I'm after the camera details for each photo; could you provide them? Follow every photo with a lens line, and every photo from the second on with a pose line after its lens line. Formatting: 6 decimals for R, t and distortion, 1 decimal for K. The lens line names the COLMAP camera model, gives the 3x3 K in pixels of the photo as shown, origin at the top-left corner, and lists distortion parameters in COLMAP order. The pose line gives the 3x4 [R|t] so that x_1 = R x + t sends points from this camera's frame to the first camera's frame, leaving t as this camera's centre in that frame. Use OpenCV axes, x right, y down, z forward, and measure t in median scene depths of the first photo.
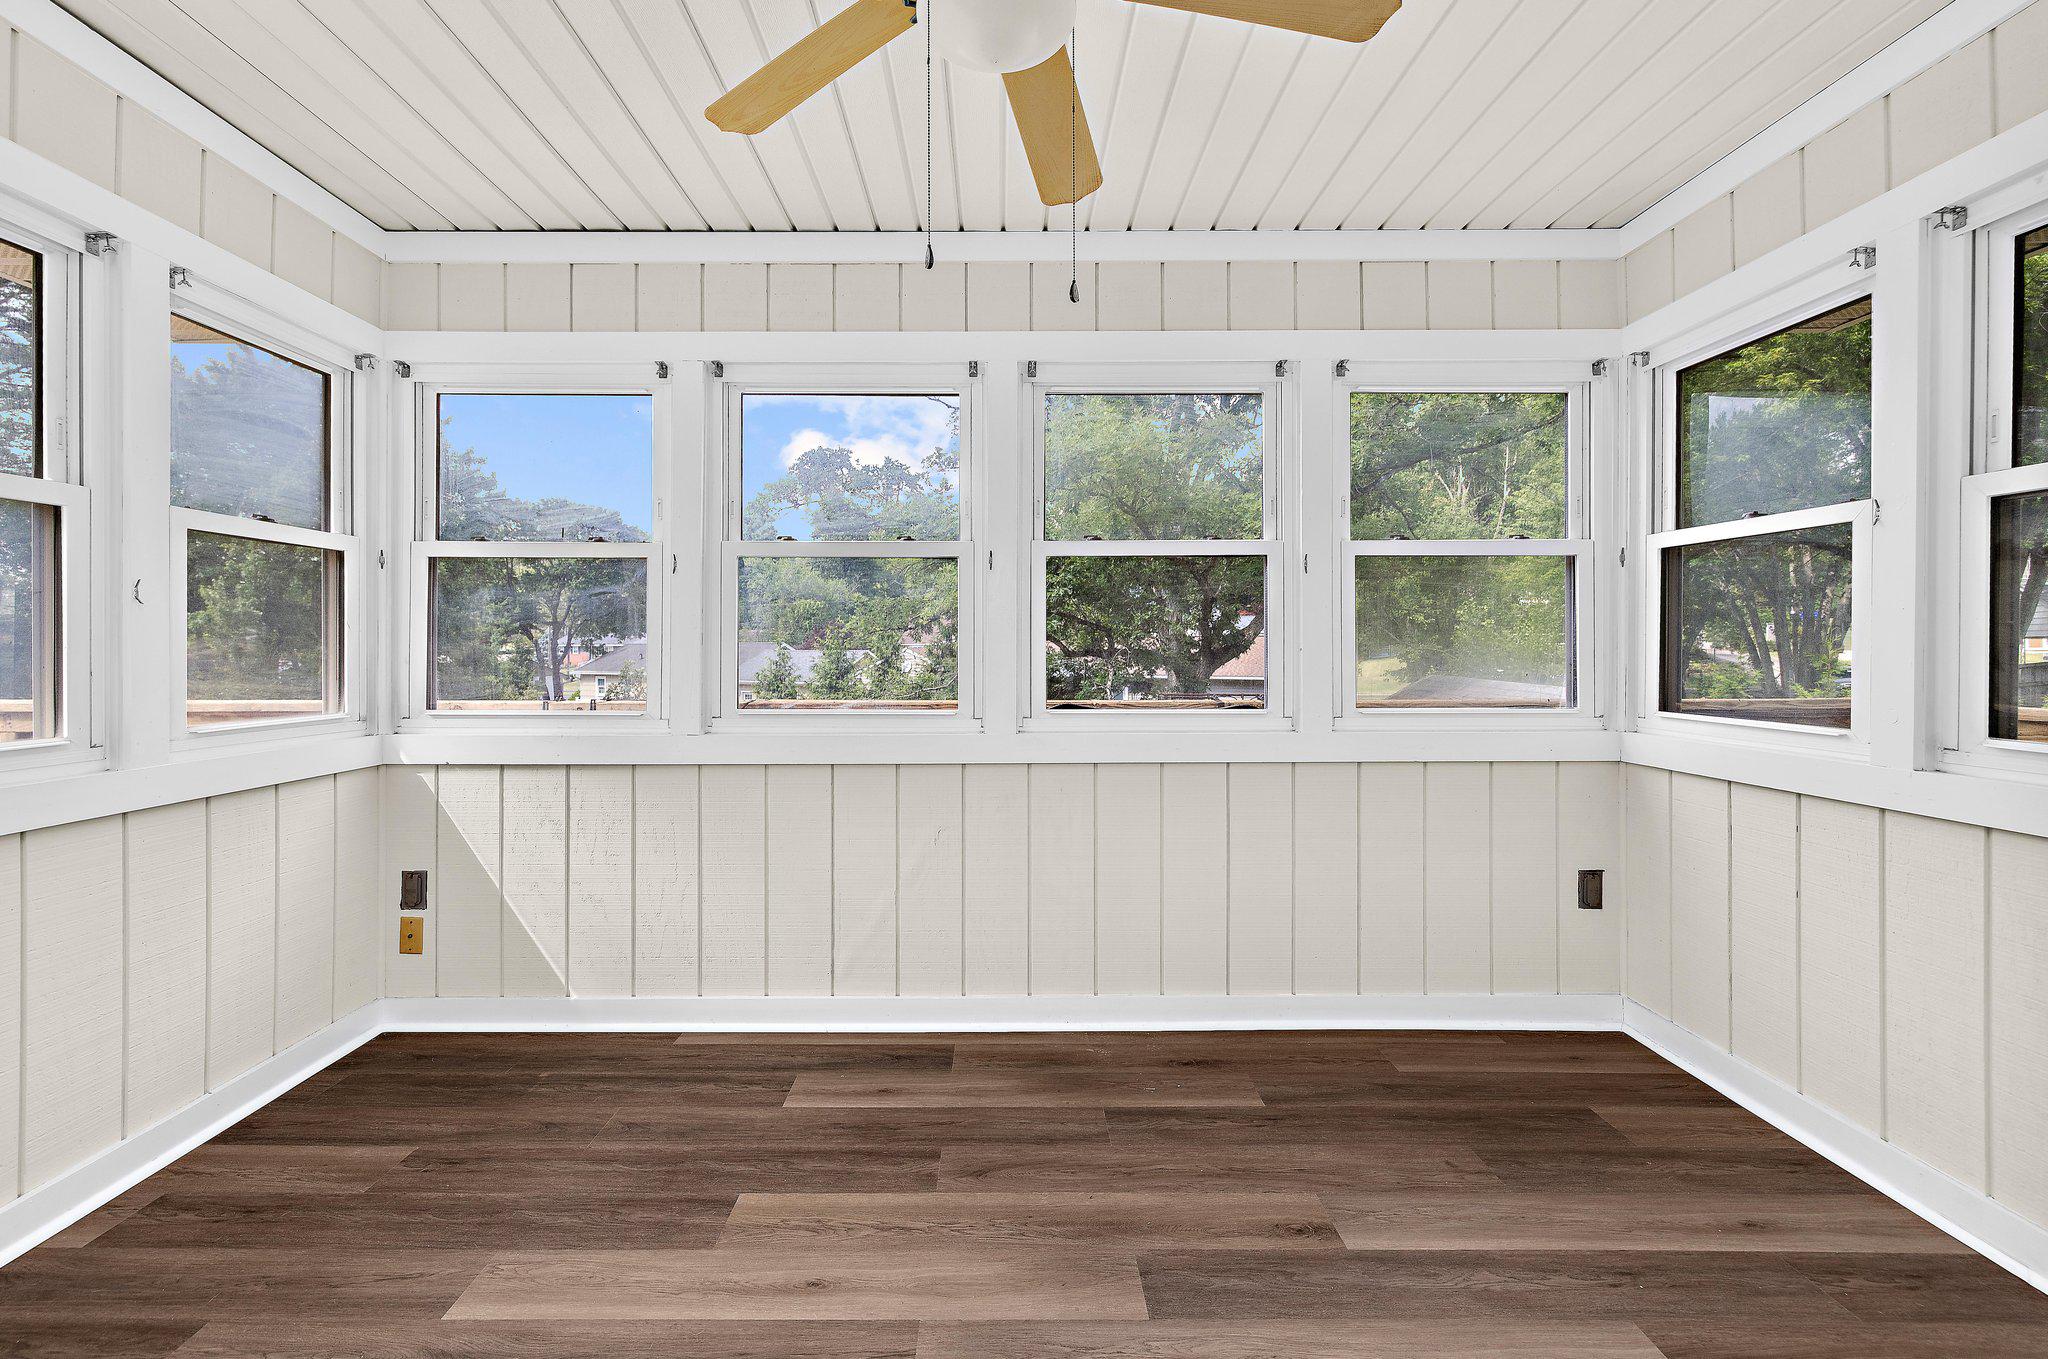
lens RADIAL K [[891.8, 0, 986.3], [0, 891.8, 646.5], [0, 0, 1]] dist [-0.000208, 0.000669]
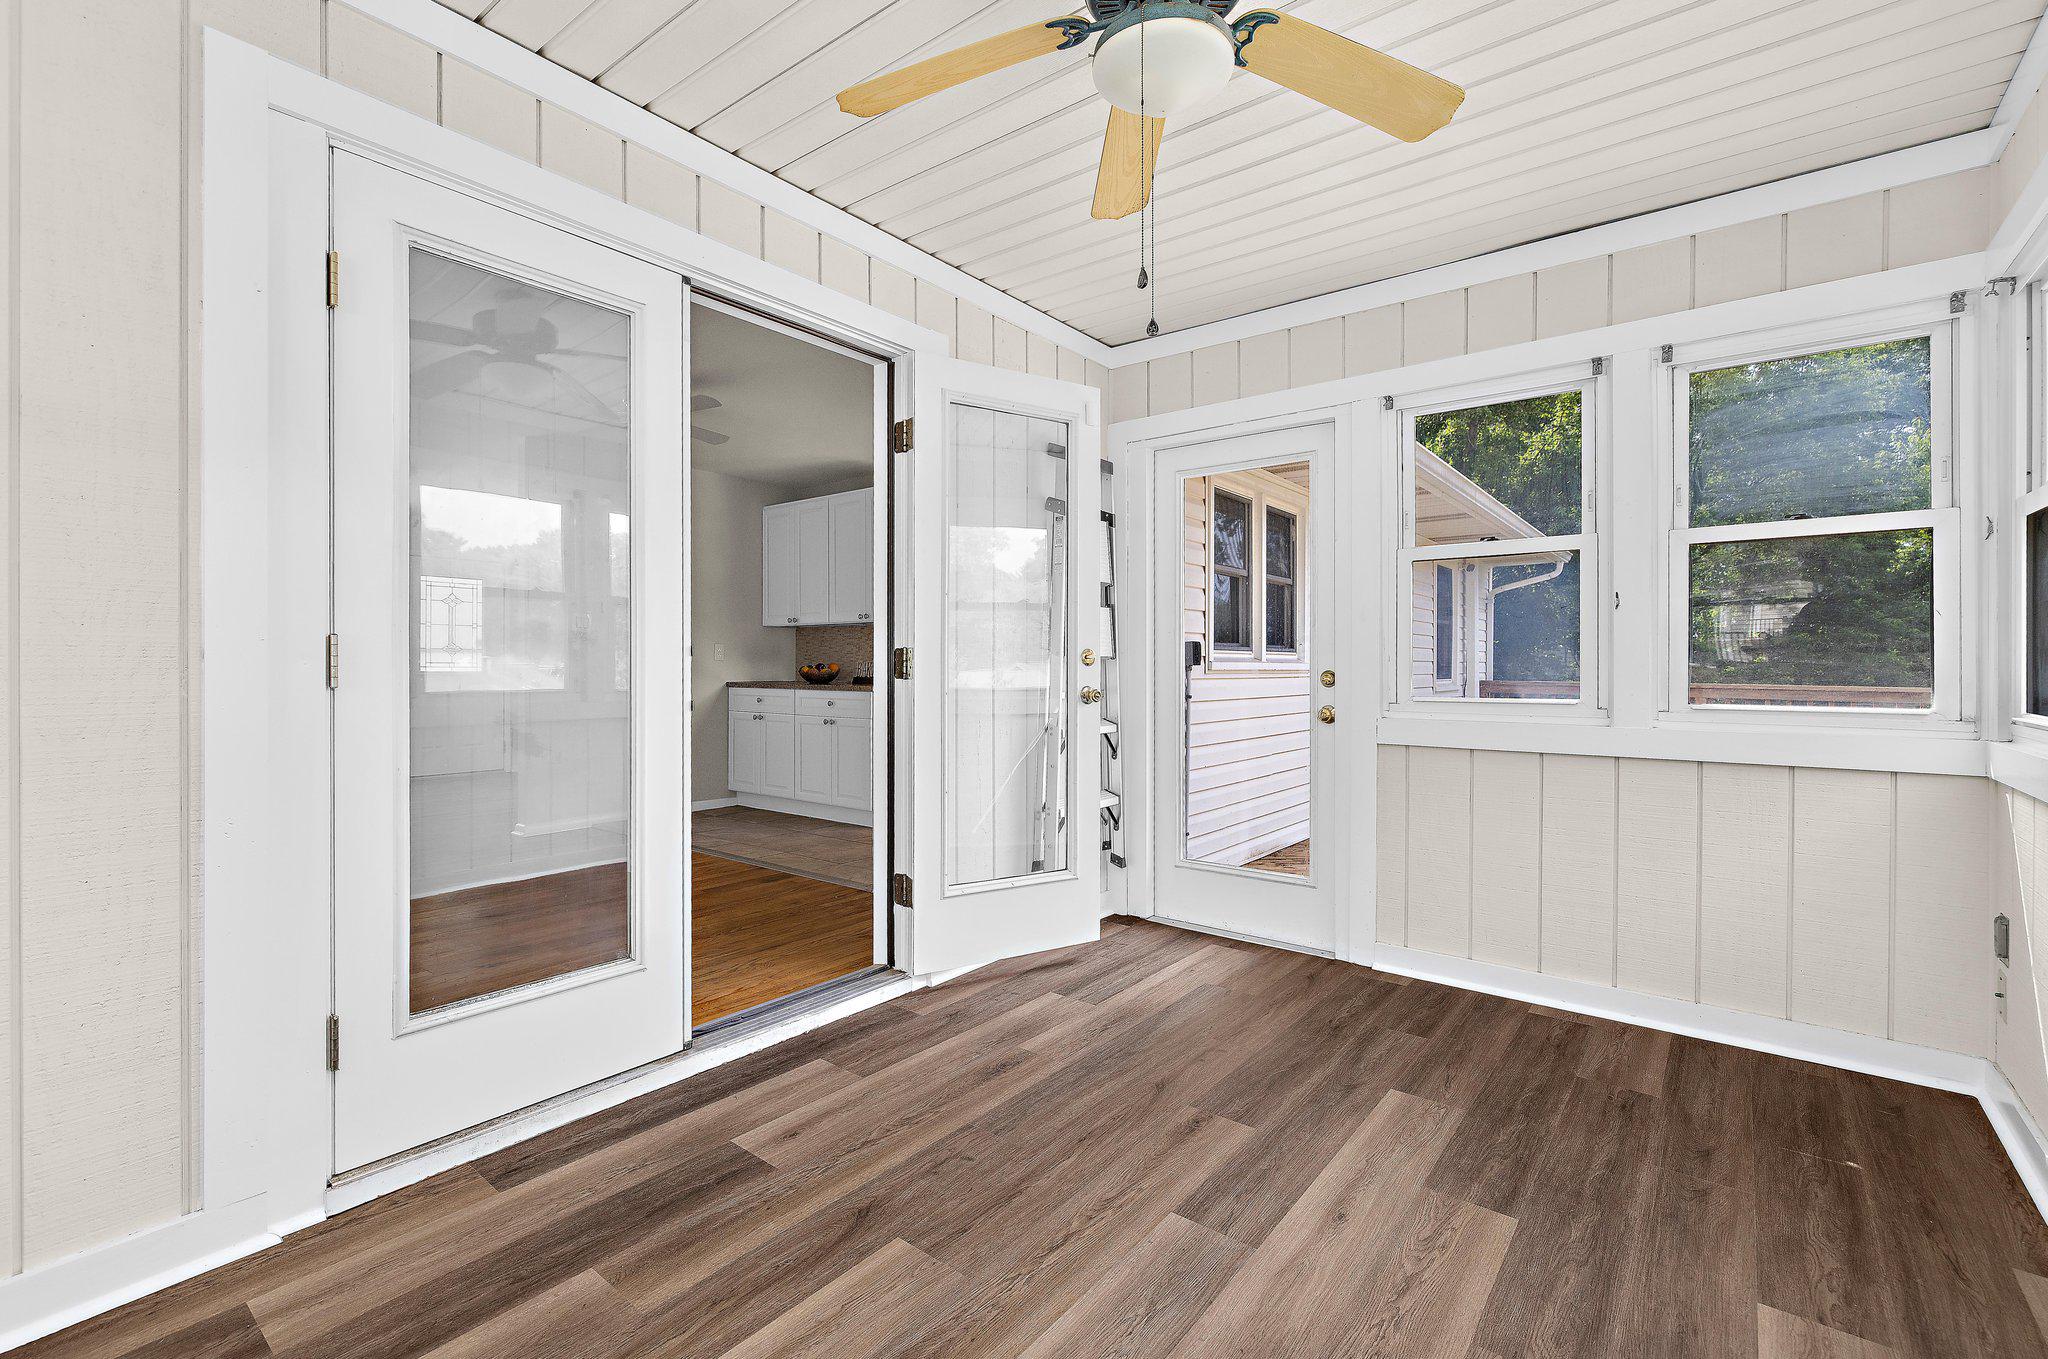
lens RADIAL K [[891.8, 0, 1006.9], [0, 891.8, 668.5], [0, 0, 1]] dist [-0.000208, 0.000669]
pose [[-0.611415, 0.004643, -0.791297, 0.796467], [0.001002, 0.999987, 0.005094, 0.039184], [0.791310, 0.002322, -0.611411, 1.176584]]
